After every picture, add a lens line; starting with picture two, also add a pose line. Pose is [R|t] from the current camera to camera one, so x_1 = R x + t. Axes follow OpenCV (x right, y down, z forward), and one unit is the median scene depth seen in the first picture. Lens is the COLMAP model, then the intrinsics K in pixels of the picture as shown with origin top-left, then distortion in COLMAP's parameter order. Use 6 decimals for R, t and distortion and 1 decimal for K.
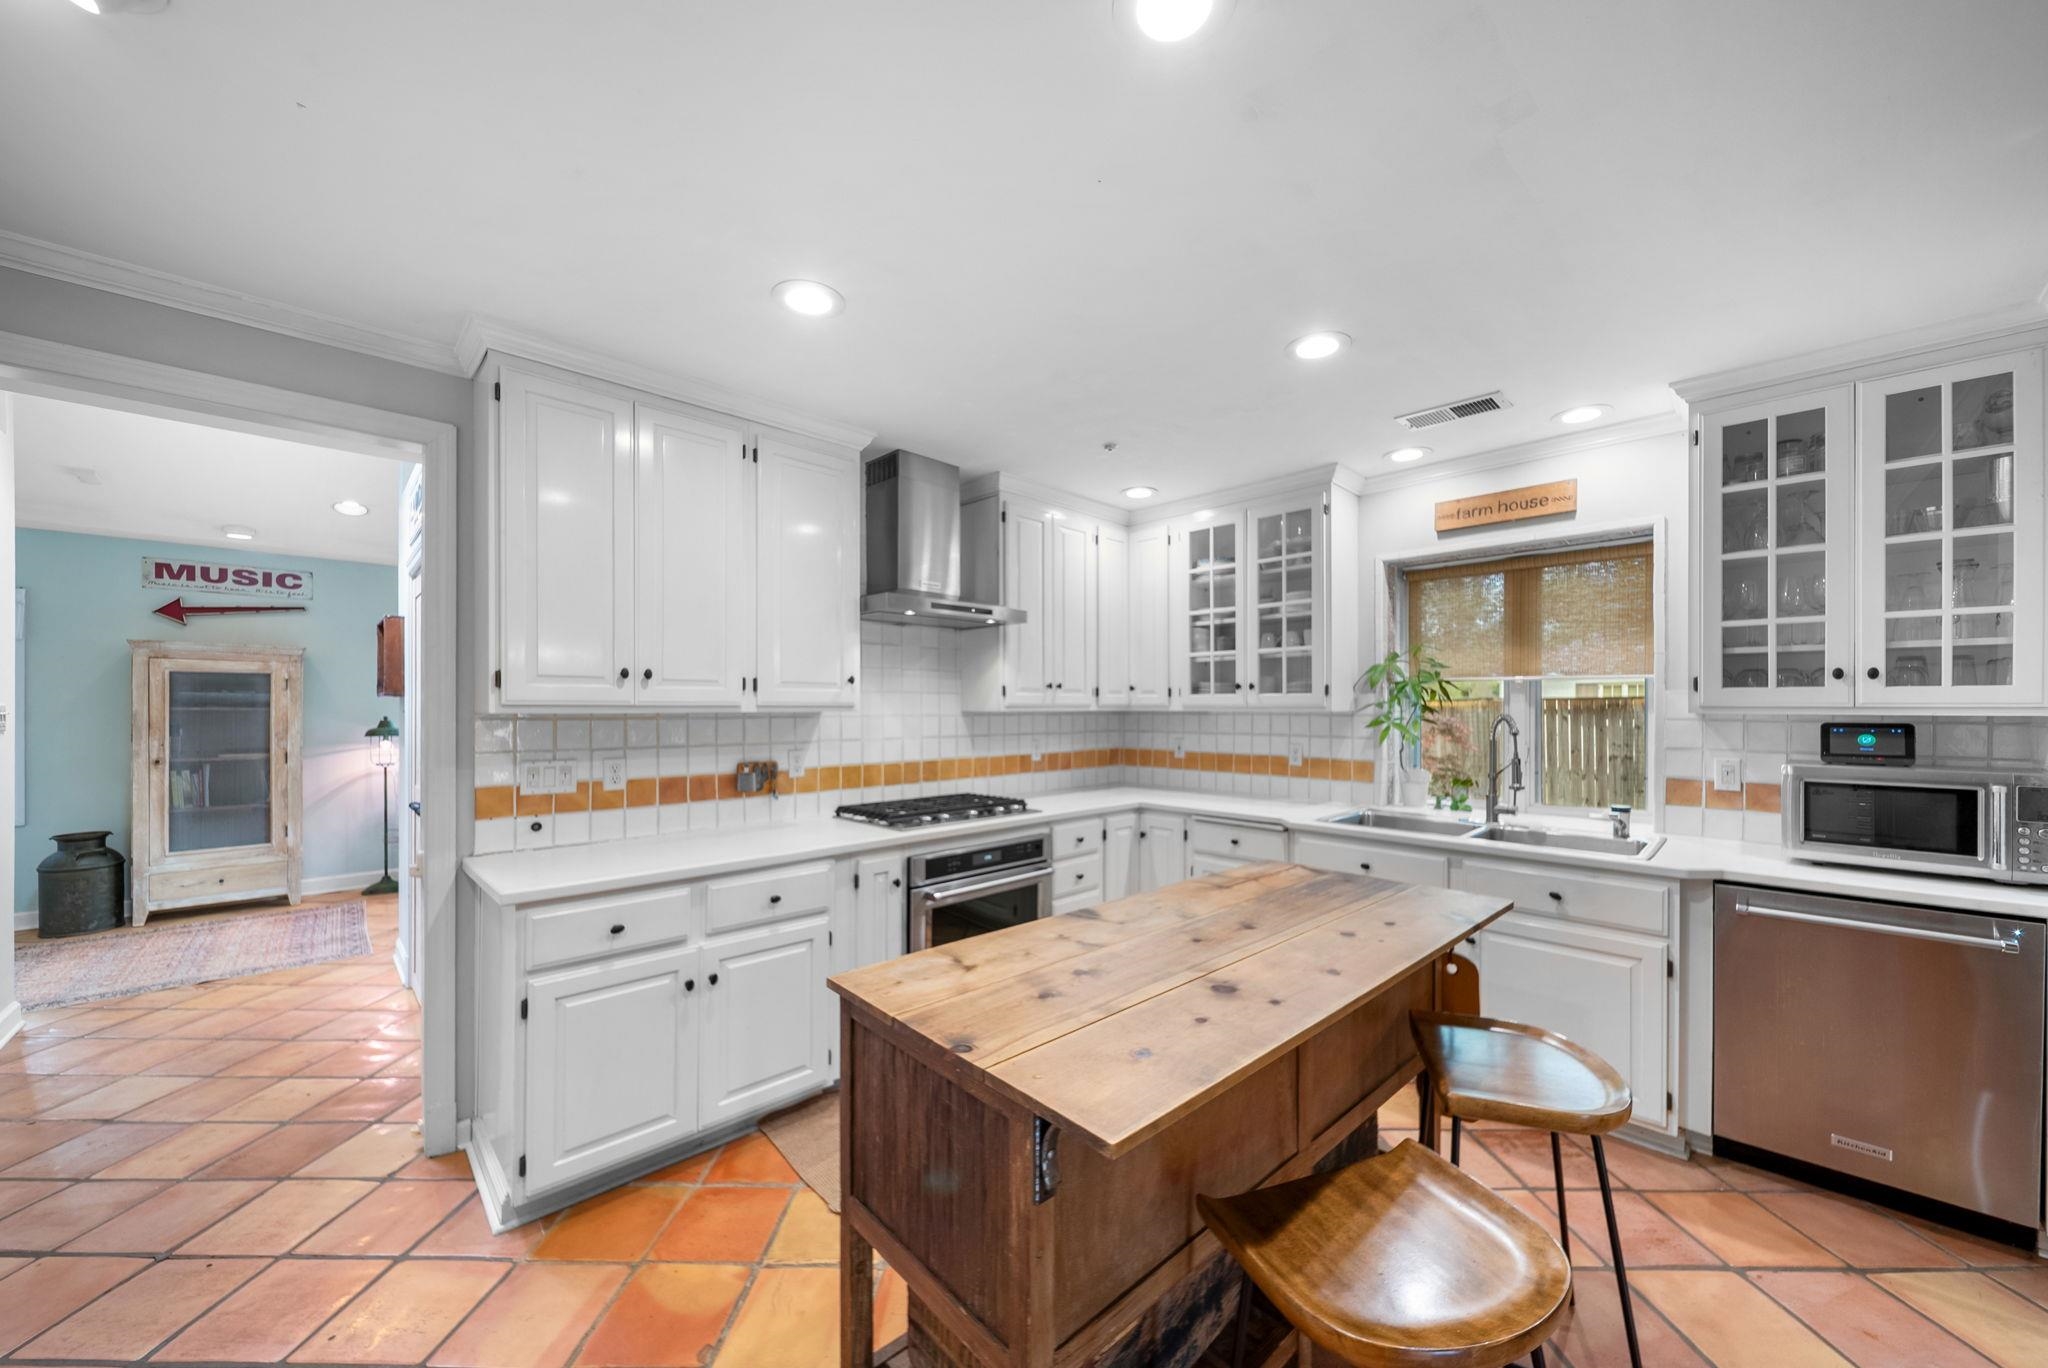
lens RADIAL K [[737.5, 0, 1028.6], [0, 737.5, 718.5], [0, 0, 1]] dist [-0.020604, -0.000040]
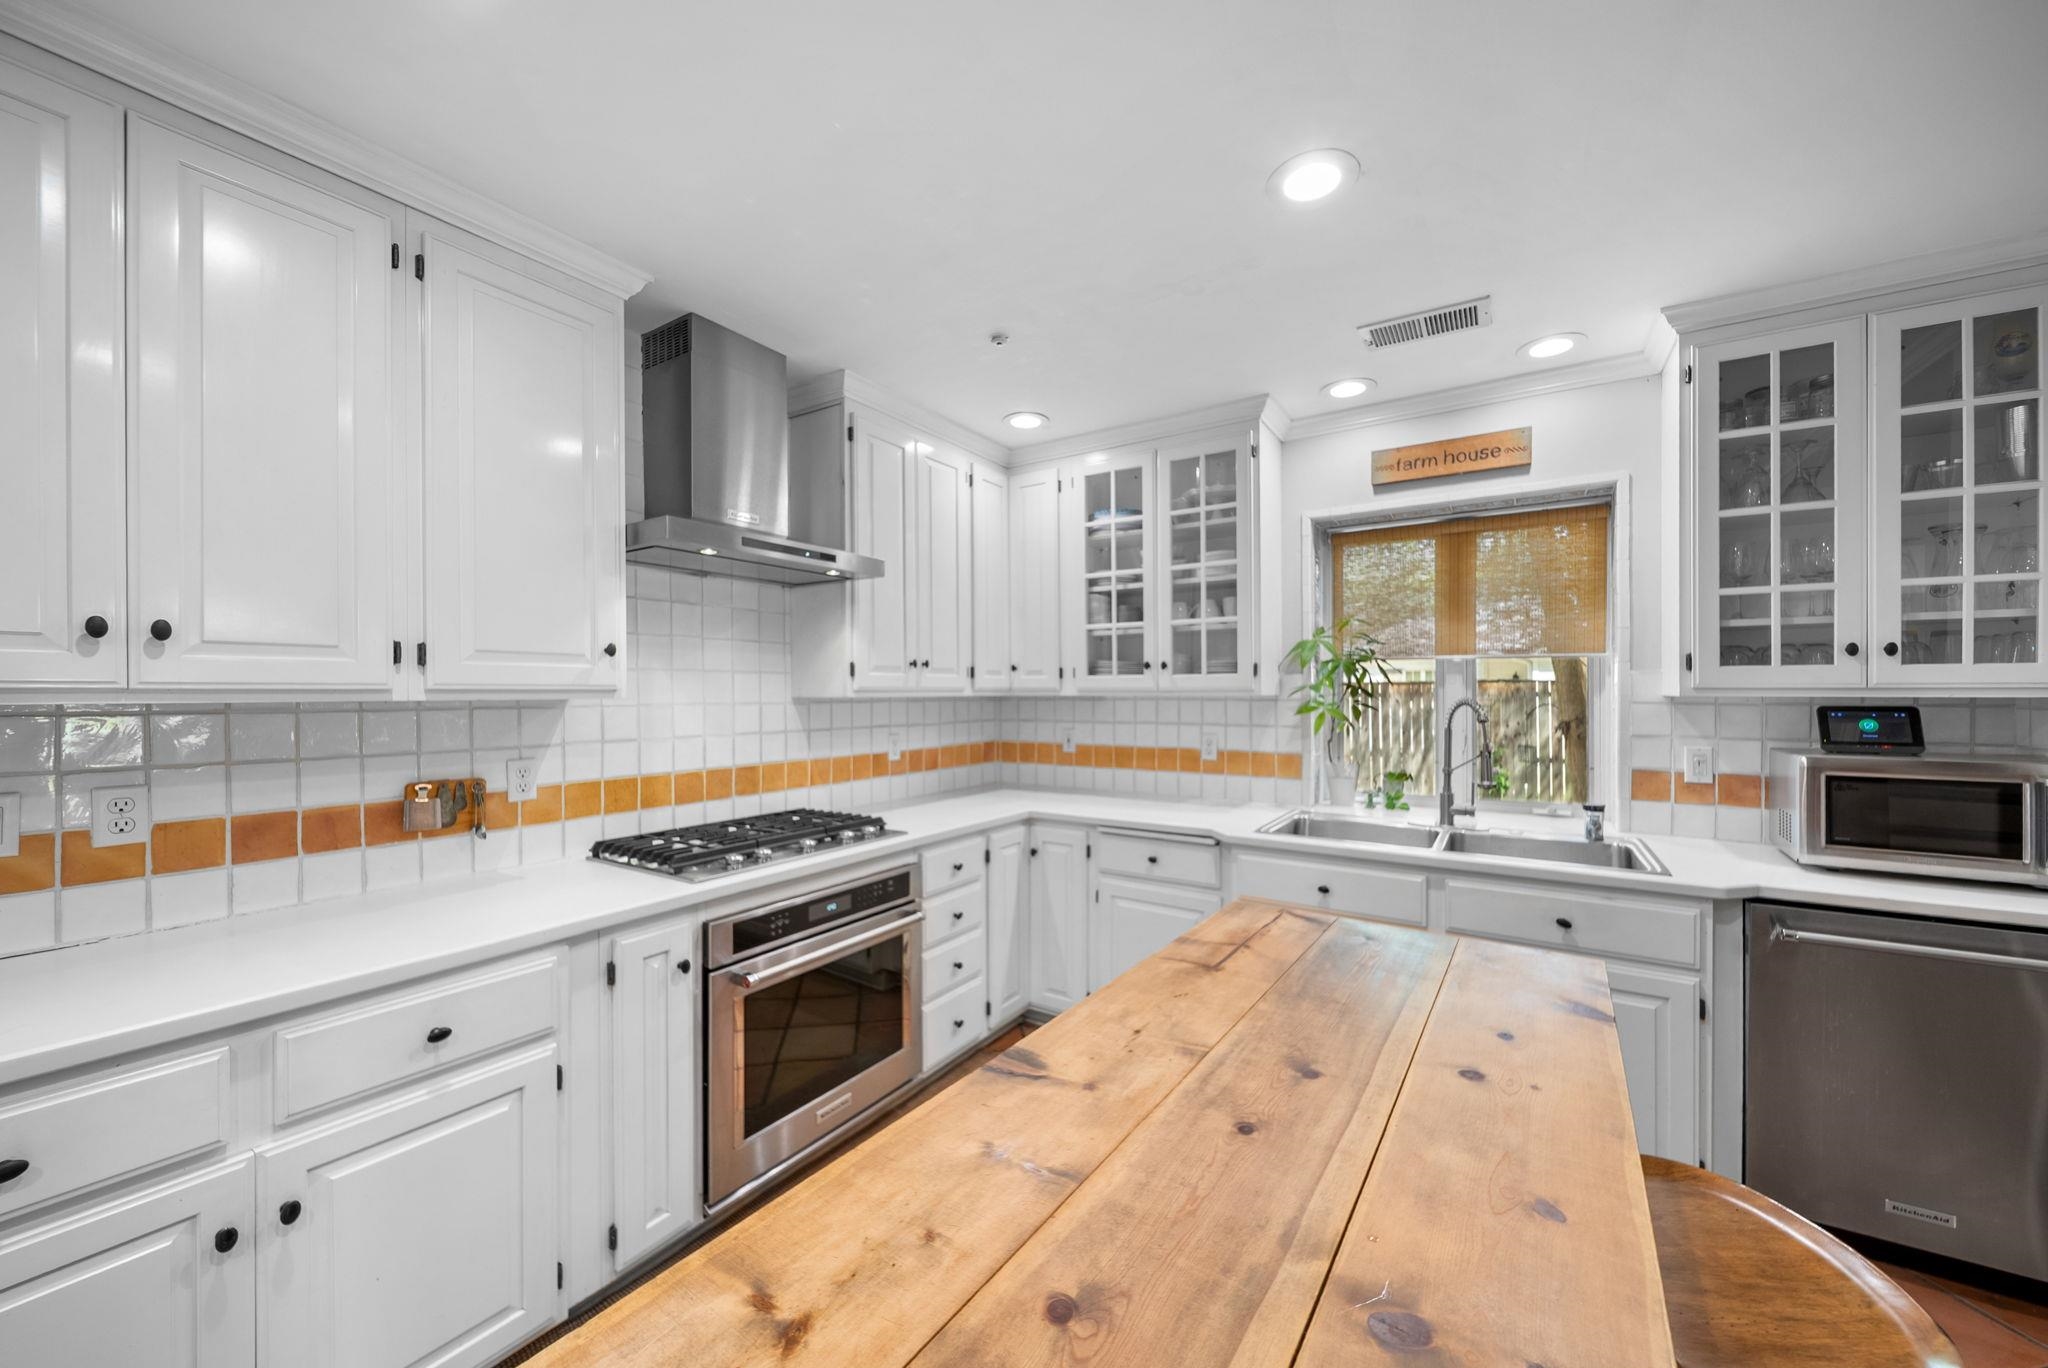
lens RADIAL K [[737.7, 0, 1045.1], [0, 737.7, 703.6], [0, 0, 1]] dist [-0.005174, -0.000138]
pose [[0.973435, -0.006486, 0.228871, -0.017473], [0.006500, 0.999979, 0.000692, -0.003342], [-0.228871, 0.000814, 0.973456, 0.285658]]
